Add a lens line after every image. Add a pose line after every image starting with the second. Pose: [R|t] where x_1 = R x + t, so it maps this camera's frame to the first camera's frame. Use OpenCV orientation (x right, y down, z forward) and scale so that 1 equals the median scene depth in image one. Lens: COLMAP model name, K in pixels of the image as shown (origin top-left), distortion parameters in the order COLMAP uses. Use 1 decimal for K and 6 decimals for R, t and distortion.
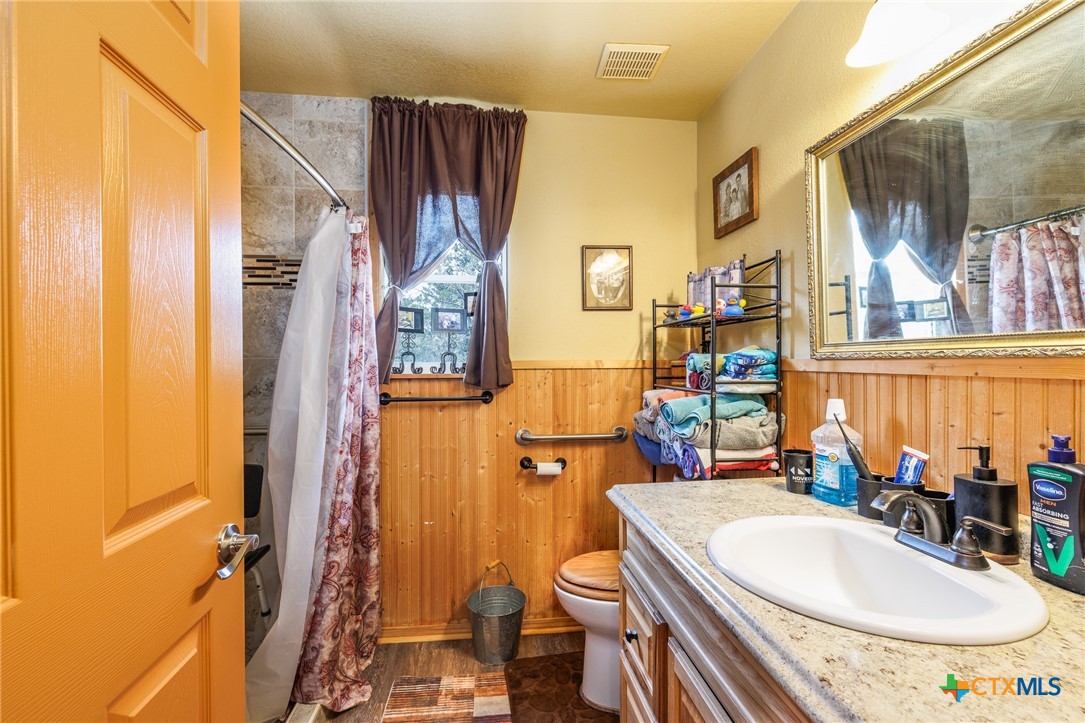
lens RADIAL K [[465.6, 0, 540.9], [0, 465.6, 361.6], [0, 0, 1]] dist [-0.002144, 0.000316]
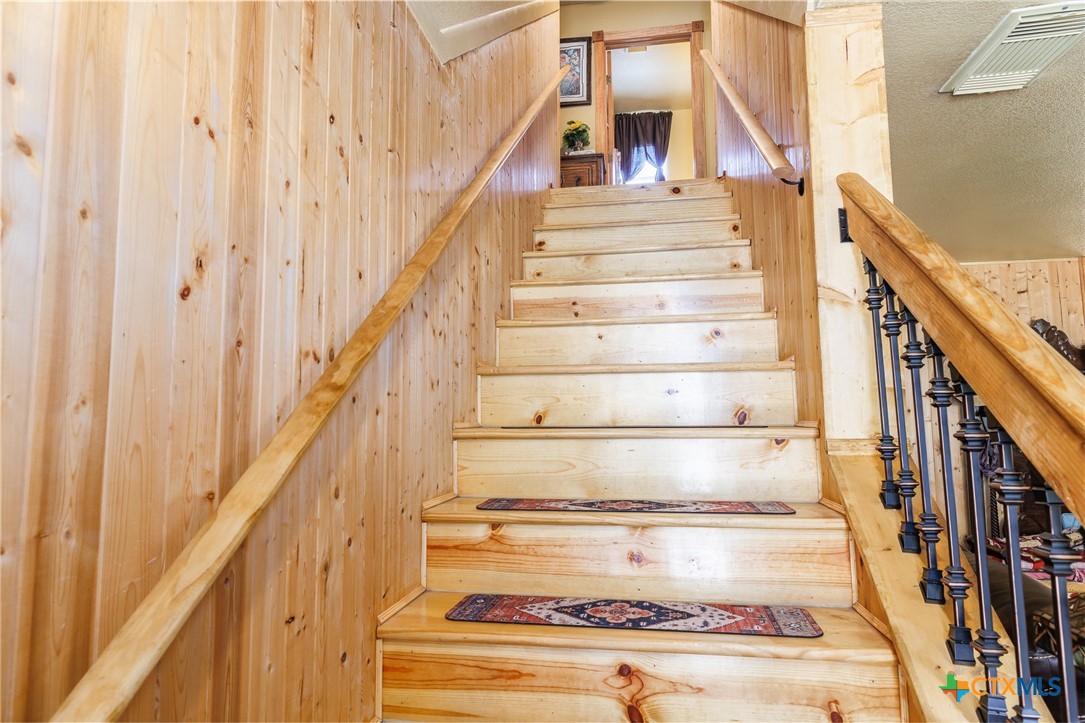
lens RADIAL K [[645.0, 0, 548.2], [0, 645.0, 363.0], [0, 0, 1]] dist [0.001161, -0.000110]
pose [[0.962076, -0.030270, -0.271098, 0.237236], [0.001797, 0.994506, -0.104666, 1.246479], [0.272777, 0.100209, 0.956844, -2.516946]]
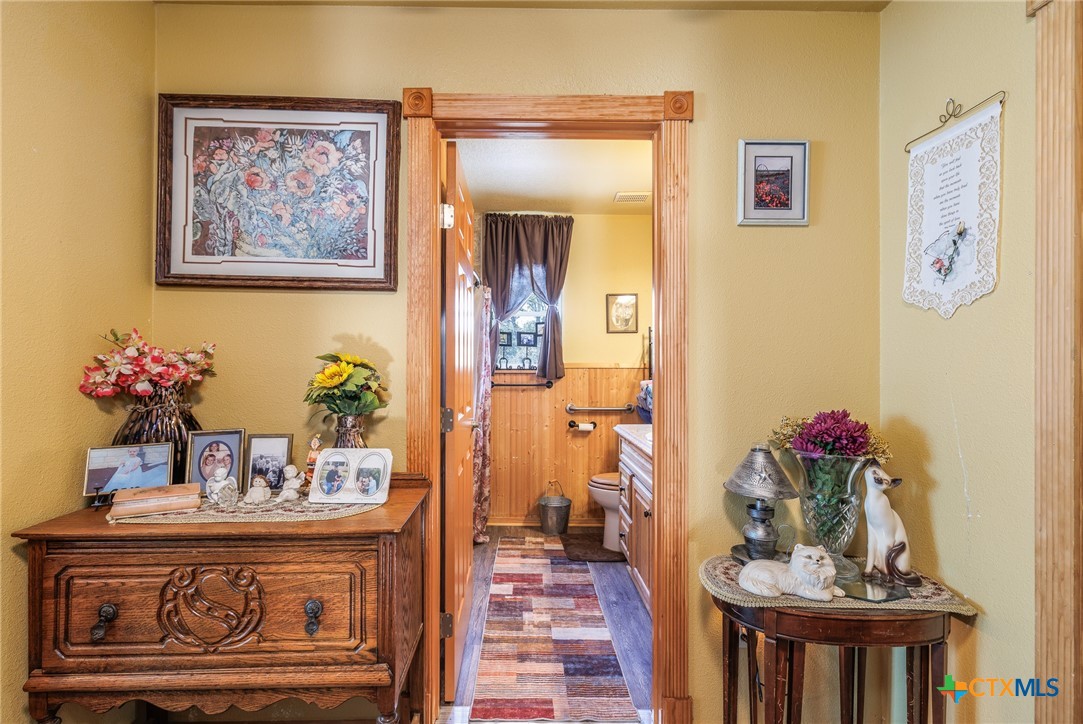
lens RADIAL K [[464.7, 0, 532.0], [0, 464.7, 358.6], [0, 0, 1]] dist [-0.002144, 0.000316]
pose [[0.994180, 0.005902, -0.107573, 0.002849], [-0.007208, 0.999905, -0.011756, 0.002379], [0.107493, 0.012463, 0.994128, -0.696093]]
